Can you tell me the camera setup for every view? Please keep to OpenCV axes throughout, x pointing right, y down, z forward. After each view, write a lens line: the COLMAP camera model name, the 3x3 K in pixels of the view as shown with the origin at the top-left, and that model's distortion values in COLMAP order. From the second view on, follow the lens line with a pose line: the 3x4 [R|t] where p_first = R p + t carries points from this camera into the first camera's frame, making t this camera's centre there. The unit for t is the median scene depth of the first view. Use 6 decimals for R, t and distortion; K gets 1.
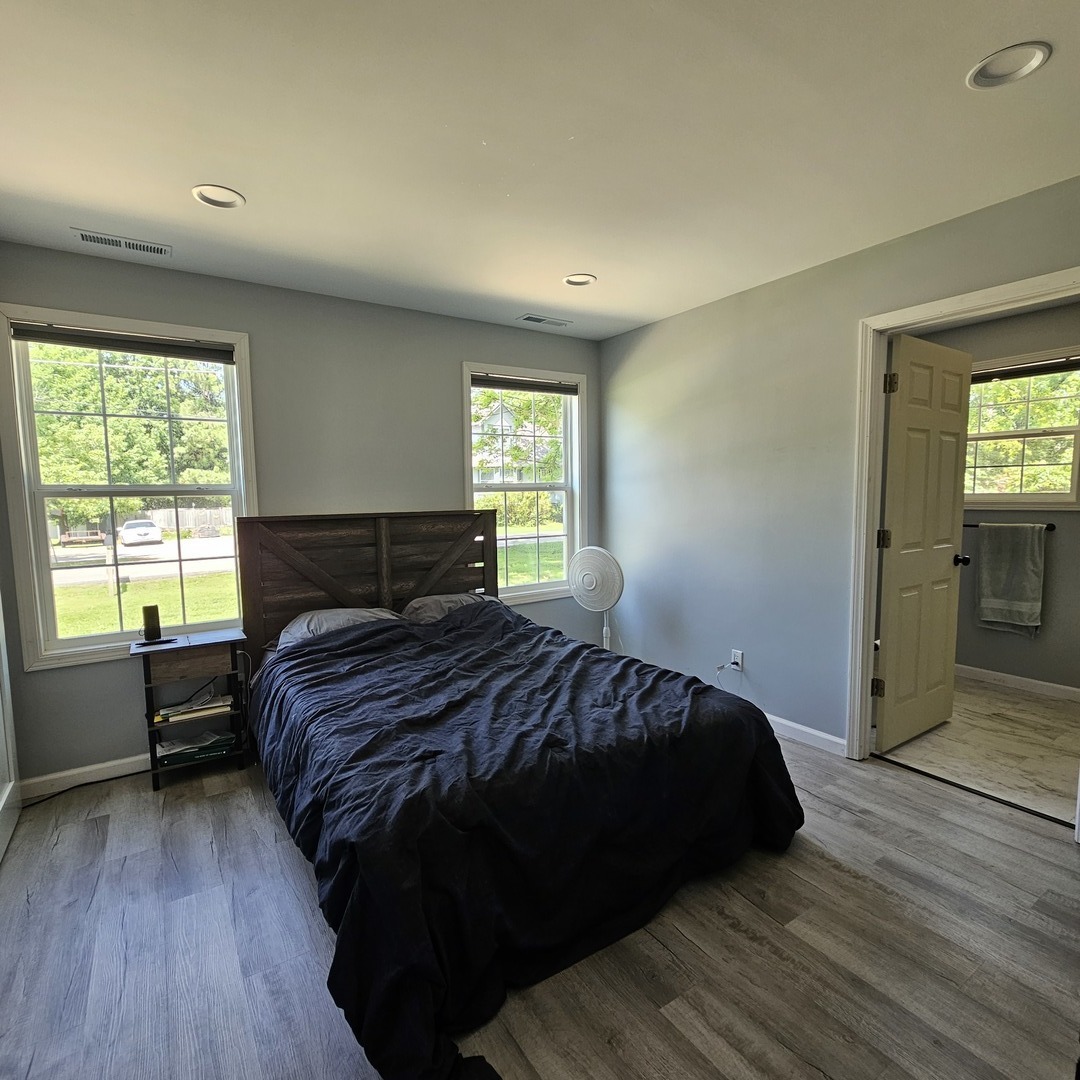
lens RADIAL K [[587.4, 0, 537.2], [0, 587.4, 540.8], [0, 0, 1]] dist [-0.001871, 0.002890]
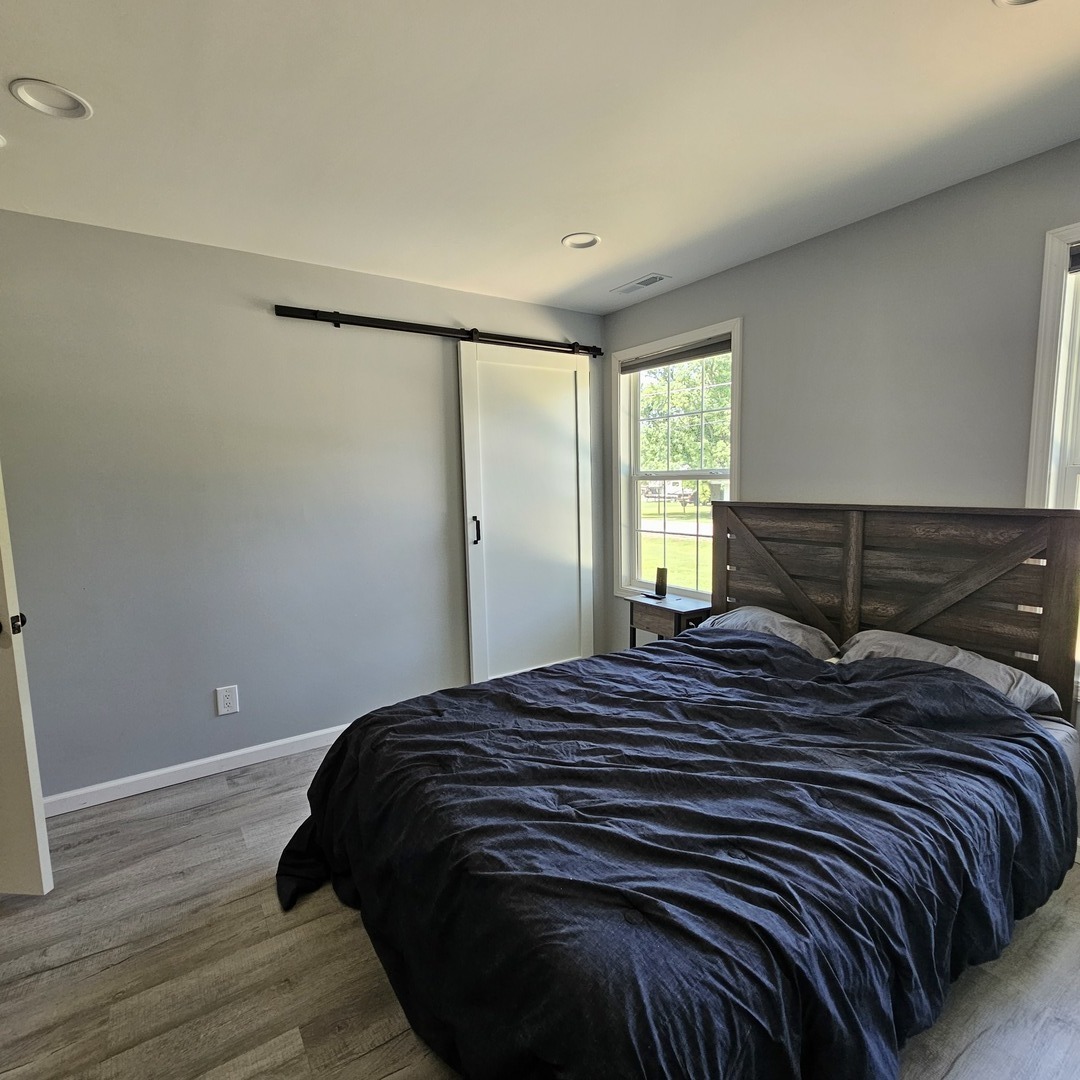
lens RADIAL K [[587.4, 0, 538.5], [0, 587.4, 542.8], [0, 0, 1]] dist [-0.001871, 0.002890]
pose [[0.006521, 0.123223, -0.992358, 0.580380], [-0.061245, 0.990565, 0.122598, -0.080196], [0.998101, 0.059978, 0.014007, 0.714718]]
